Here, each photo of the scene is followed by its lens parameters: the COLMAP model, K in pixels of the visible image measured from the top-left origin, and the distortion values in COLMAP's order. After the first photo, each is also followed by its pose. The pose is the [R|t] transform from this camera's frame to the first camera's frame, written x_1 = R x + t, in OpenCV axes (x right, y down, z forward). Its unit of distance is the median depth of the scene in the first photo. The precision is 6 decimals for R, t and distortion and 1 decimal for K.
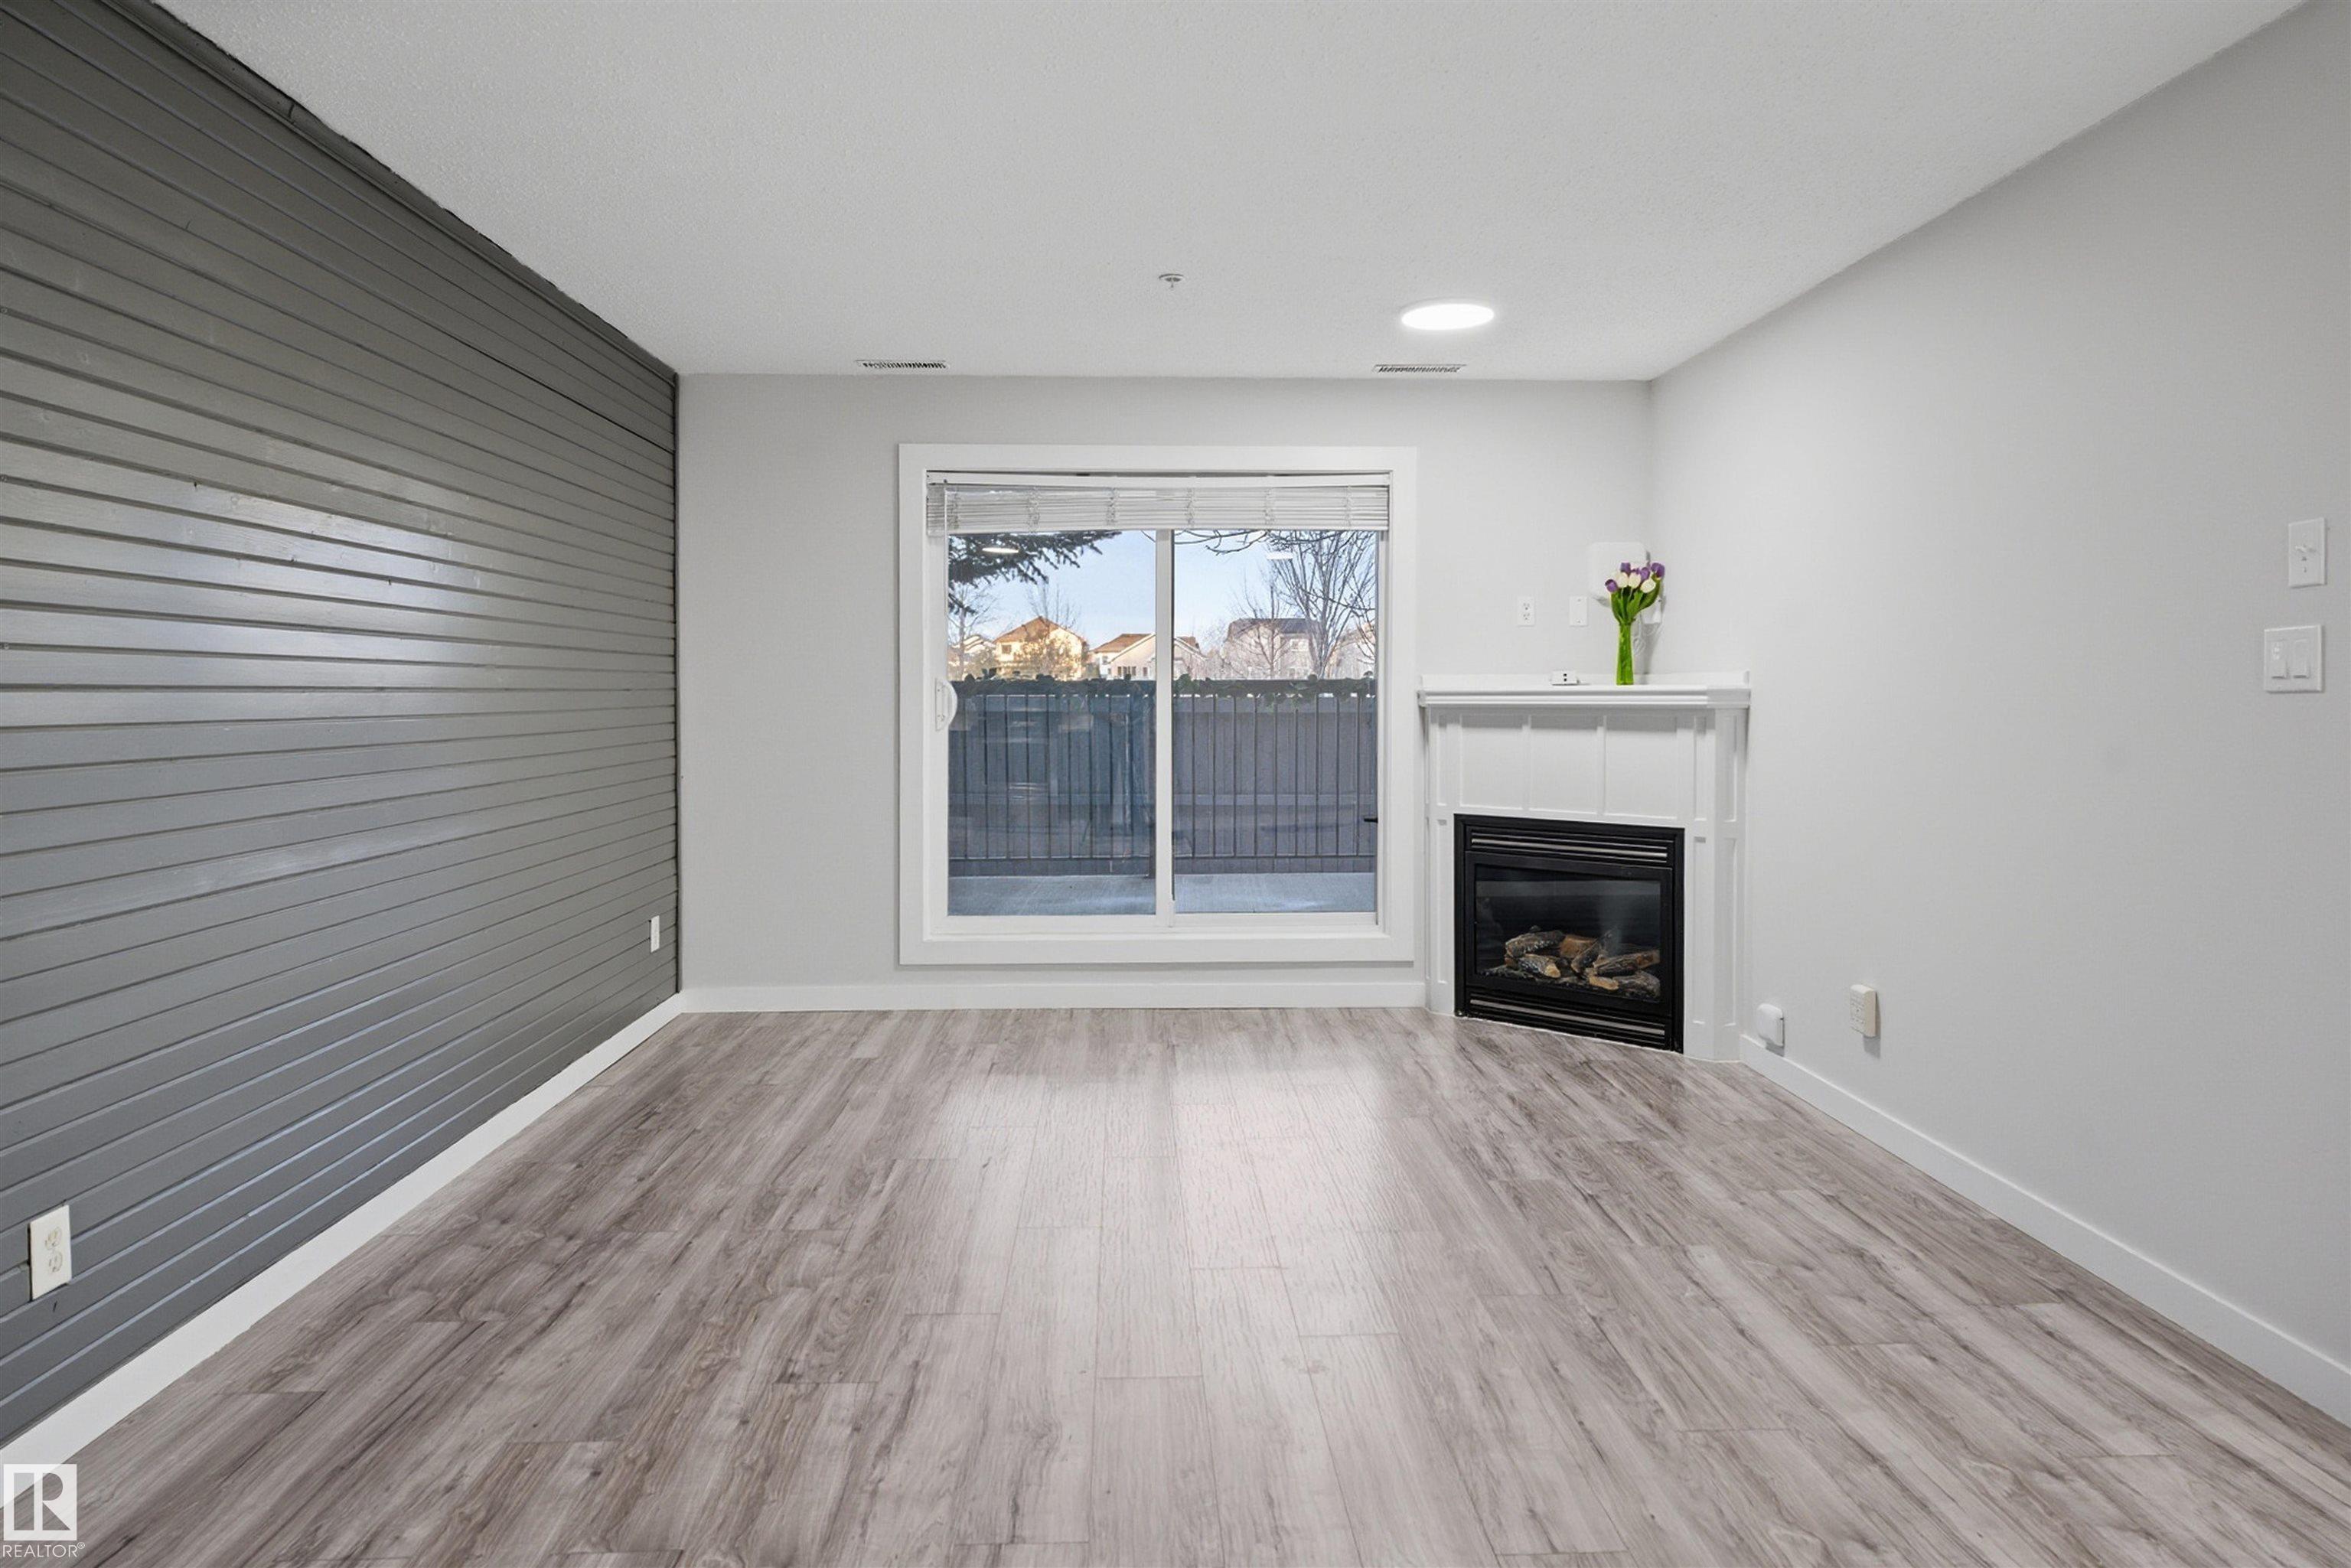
lens RADIAL K [[1351.9, 0, 1179.1], [0, 1351.9, 693.7], [0, 0, 1]] dist [0.001799, -0.000759]
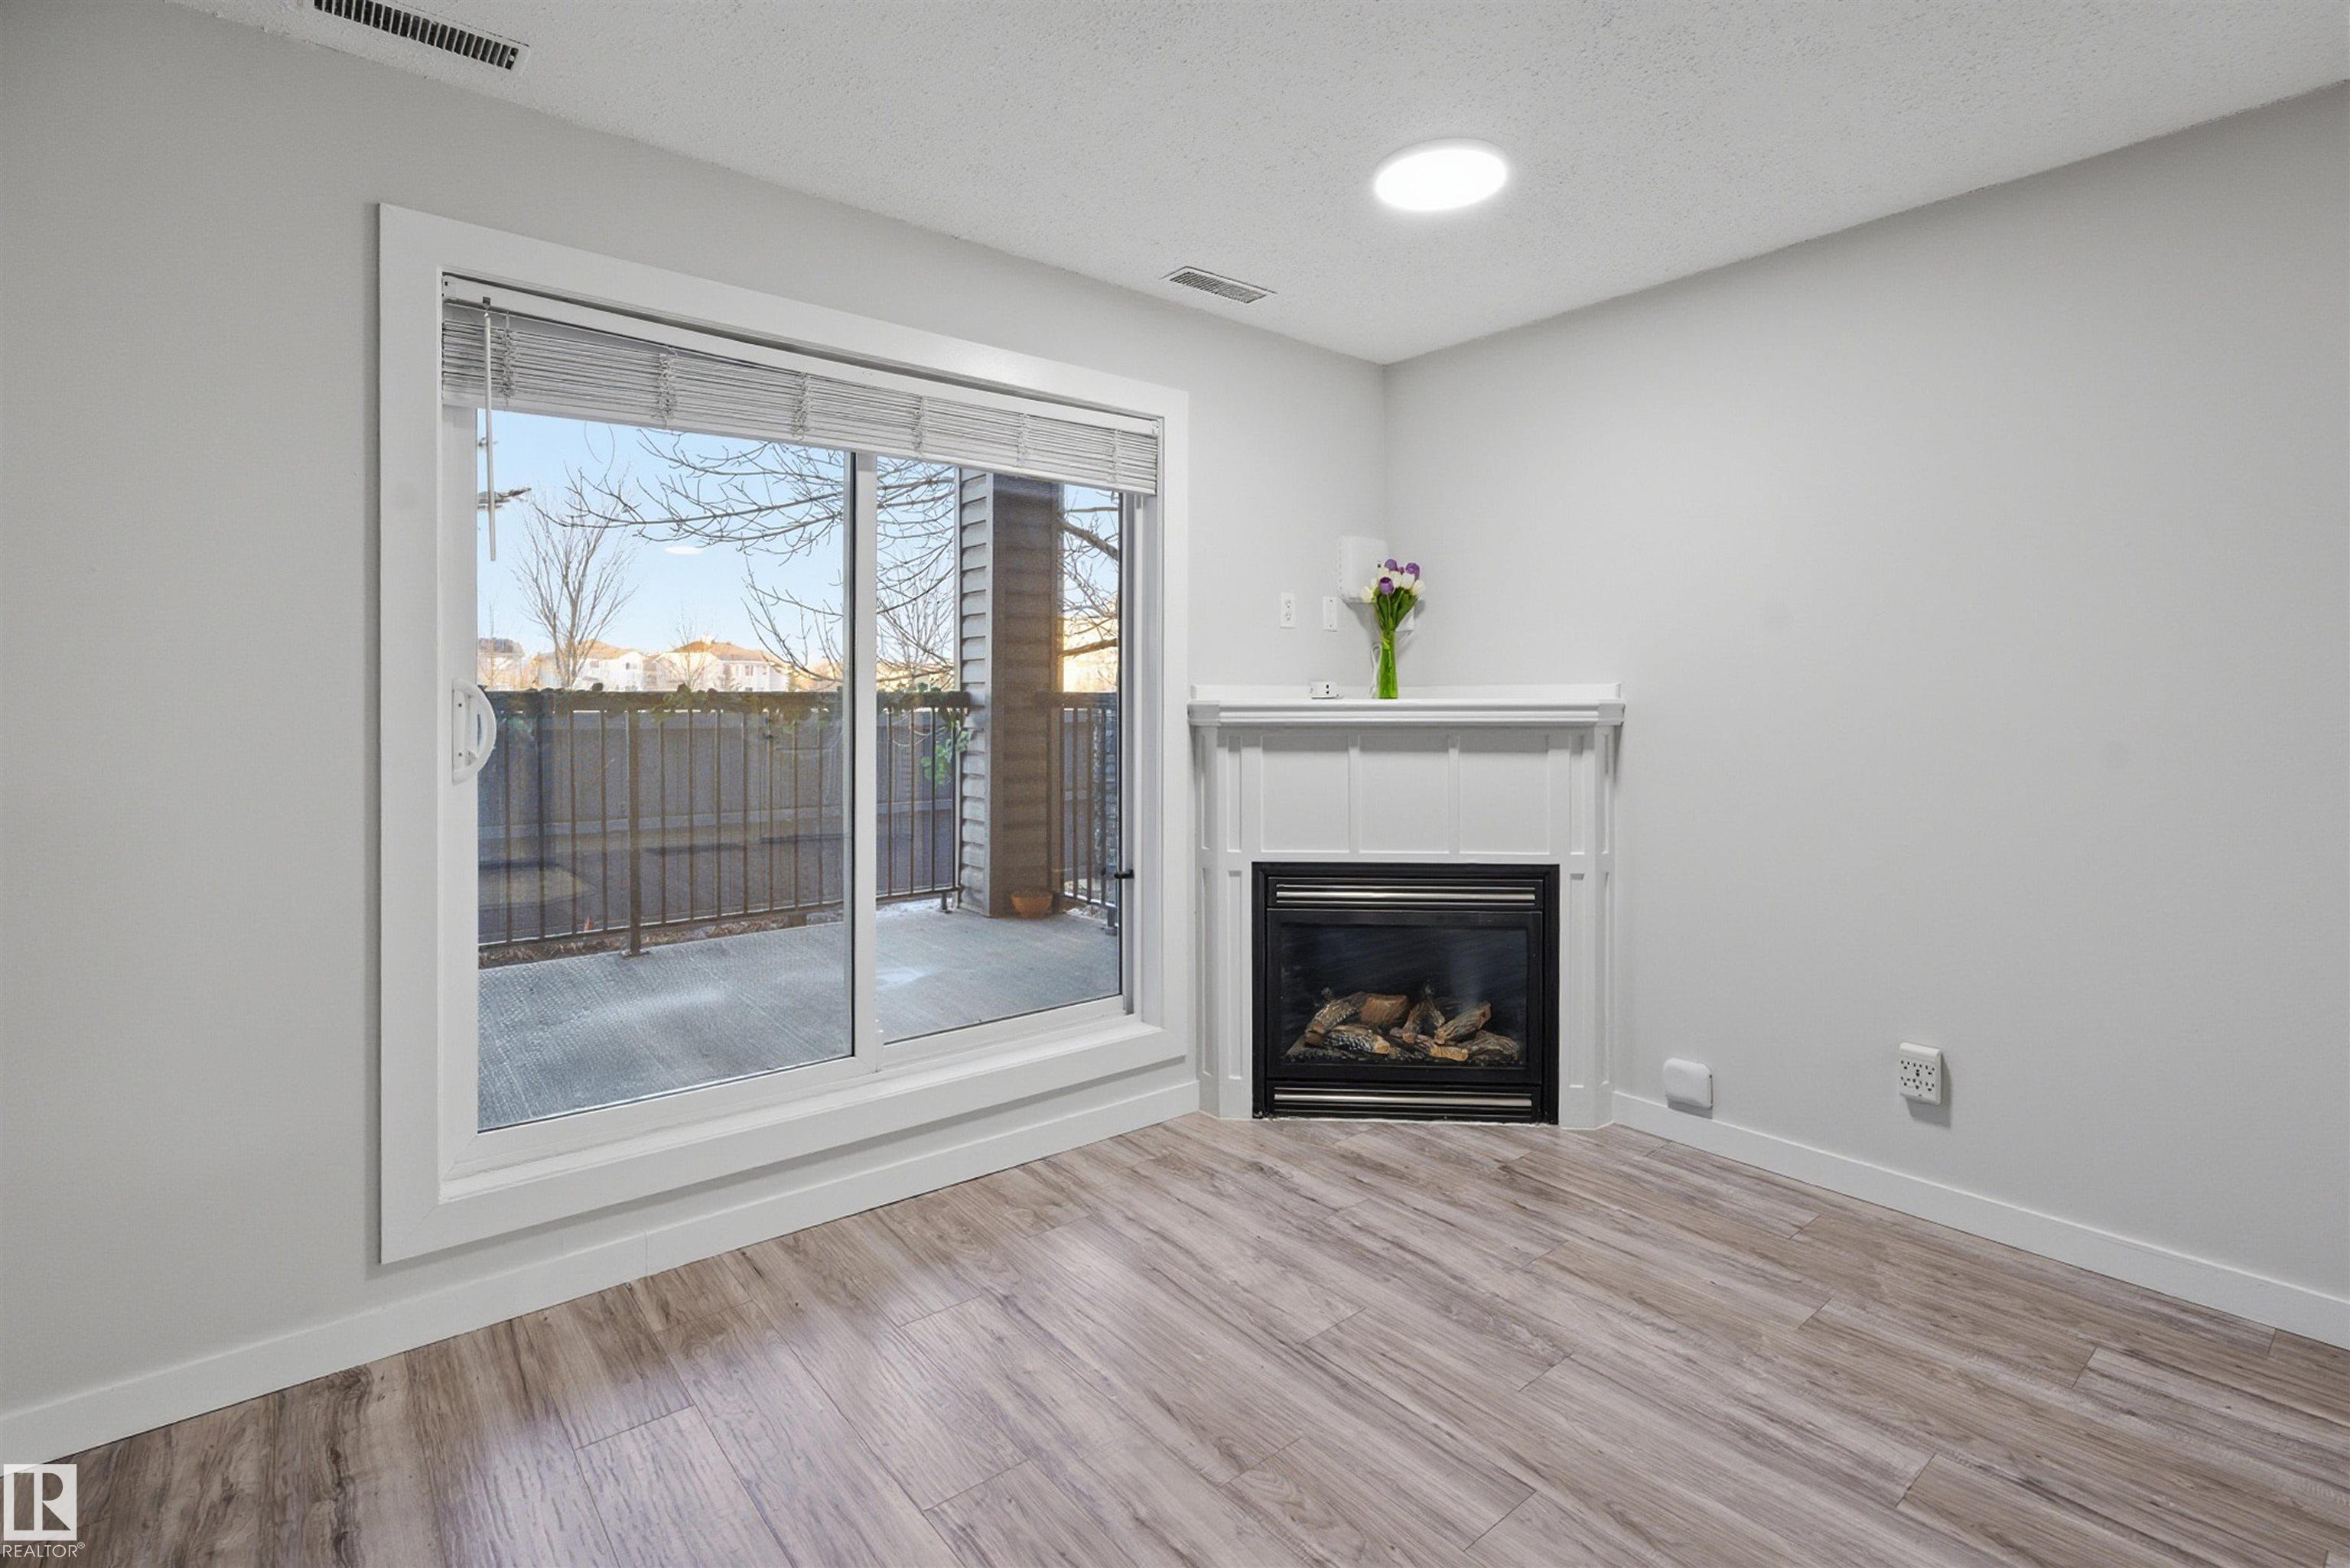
lens RADIAL K [[1092.0, 0, 1172.4], [0, 1092.0, 704.7], [0, 0, 1]] dist [-0.005349, 0.000175]
pose [[0.805185, 0.000407, 0.593024, -0.215187], [0.001042, 0.999997, -0.002100, -0.001184], [-0.593023, 0.002309, 0.805182, 0.526924]]
